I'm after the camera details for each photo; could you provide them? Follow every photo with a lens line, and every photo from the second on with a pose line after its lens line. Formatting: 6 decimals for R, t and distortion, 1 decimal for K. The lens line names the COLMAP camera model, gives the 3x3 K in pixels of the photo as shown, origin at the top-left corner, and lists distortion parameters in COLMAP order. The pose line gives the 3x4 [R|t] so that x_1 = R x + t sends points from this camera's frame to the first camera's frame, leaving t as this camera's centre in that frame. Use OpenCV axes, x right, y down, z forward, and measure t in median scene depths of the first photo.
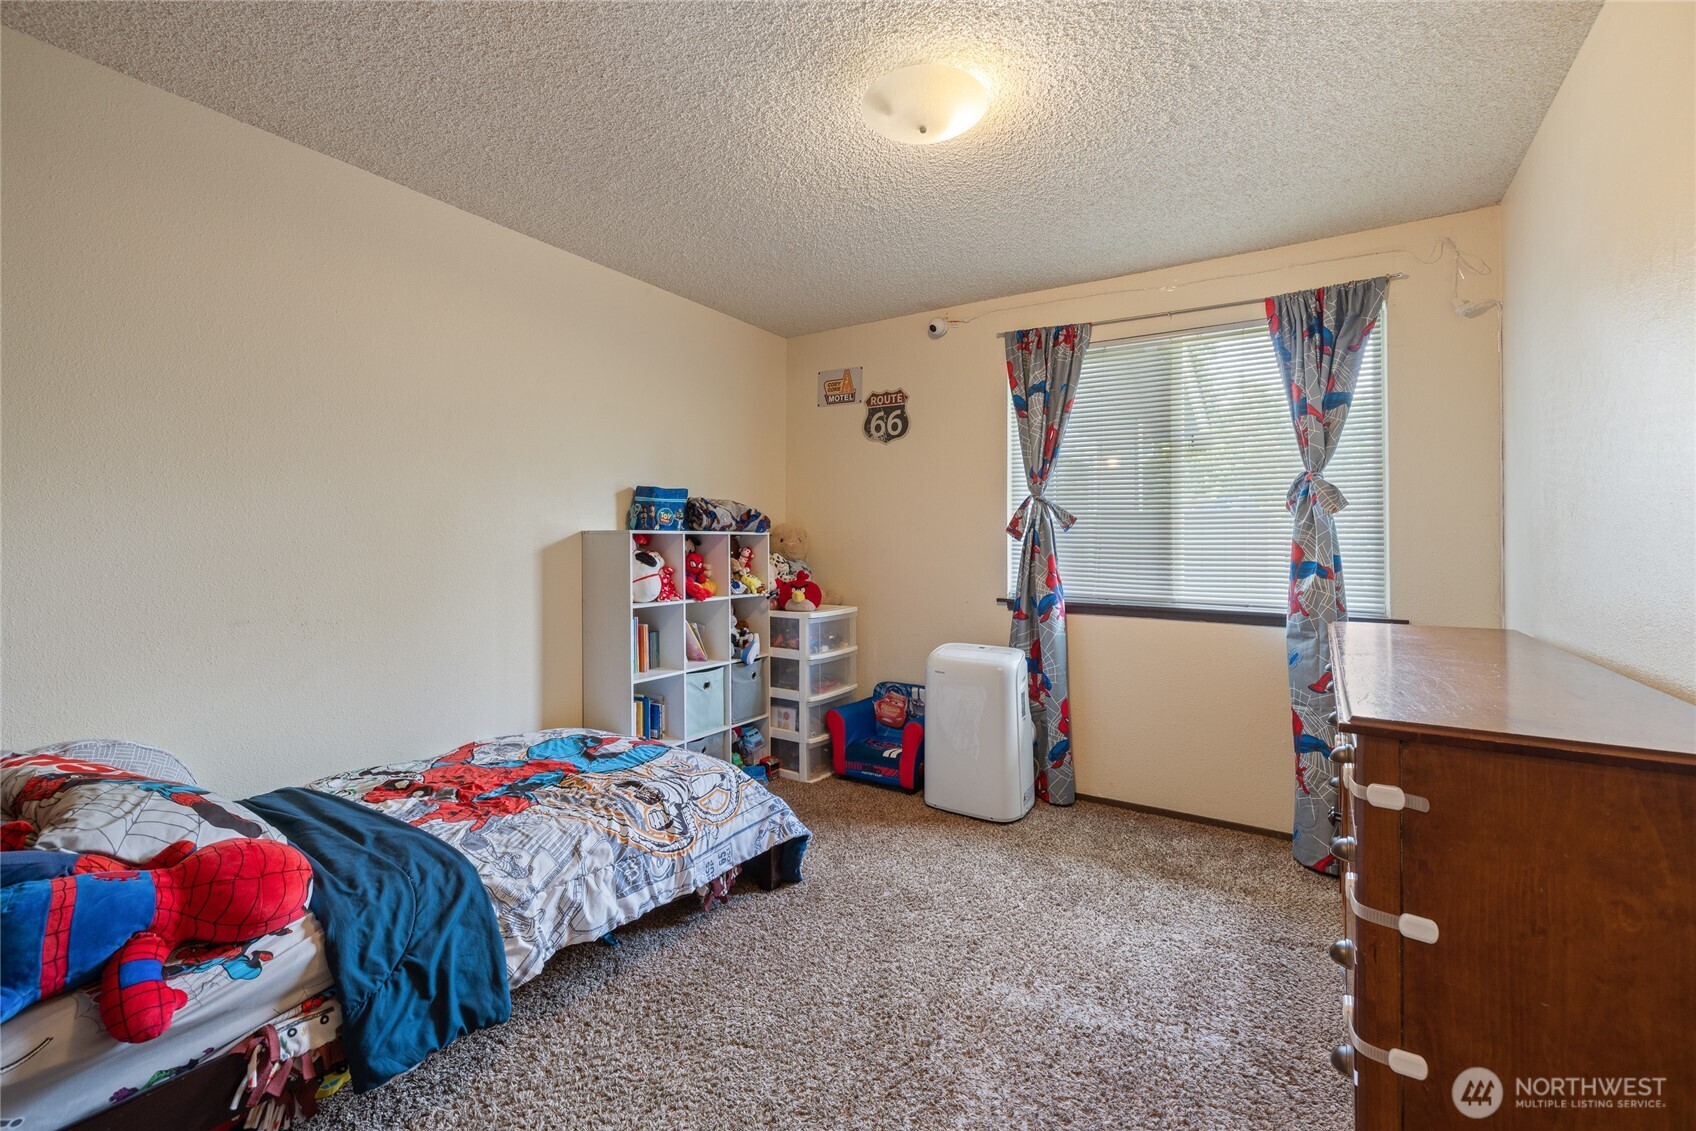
lens RADIAL K [[741.9, 0, 825.9], [0, 741.9, 561.3], [0, 0, 1]] dist [0.002608, 0.000531]
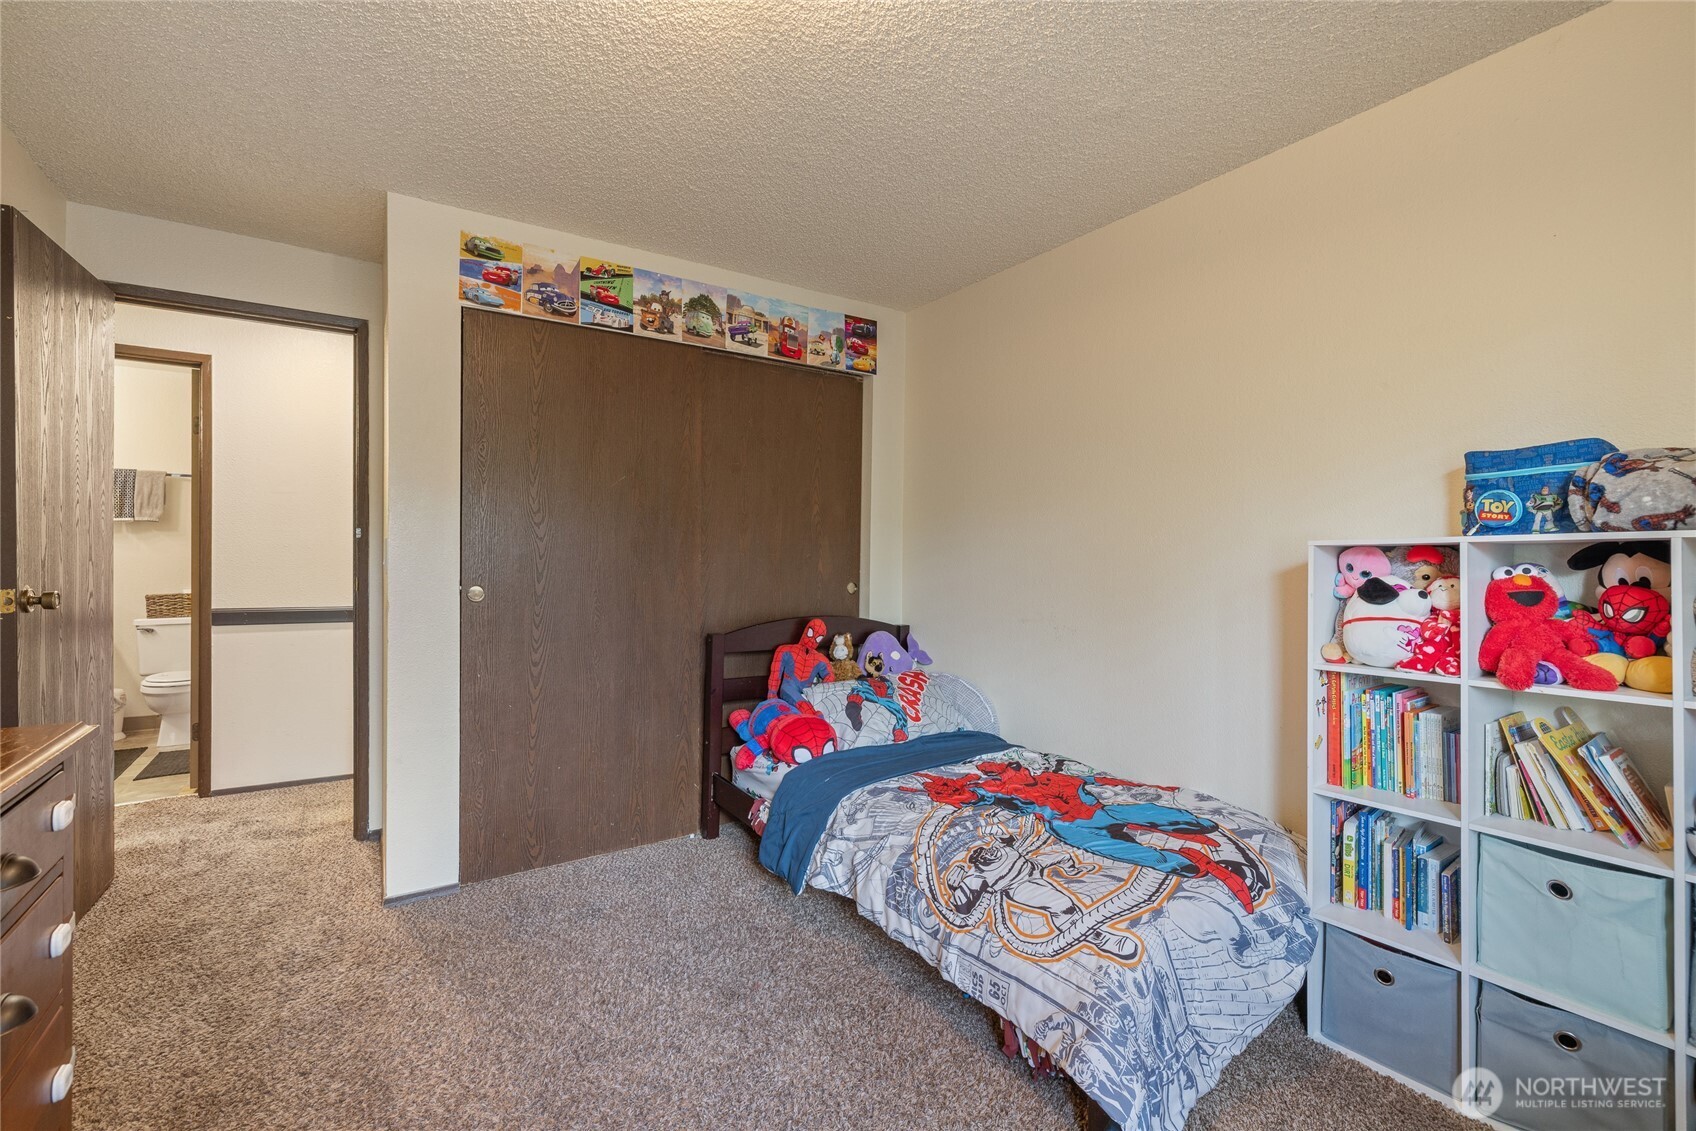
lens RADIAL K [[741.9, 0, 825.9], [0, 741.9, 561.3], [0, 0, 1]] dist [0.002608, 0.000531]
pose [[-0.416596, -0.008539, -0.909052, 0.613257], [-0.020074, 0.999798, -0.000192, -0.022615], [0.908870, 0.018168, -0.416683, 1.162314]]
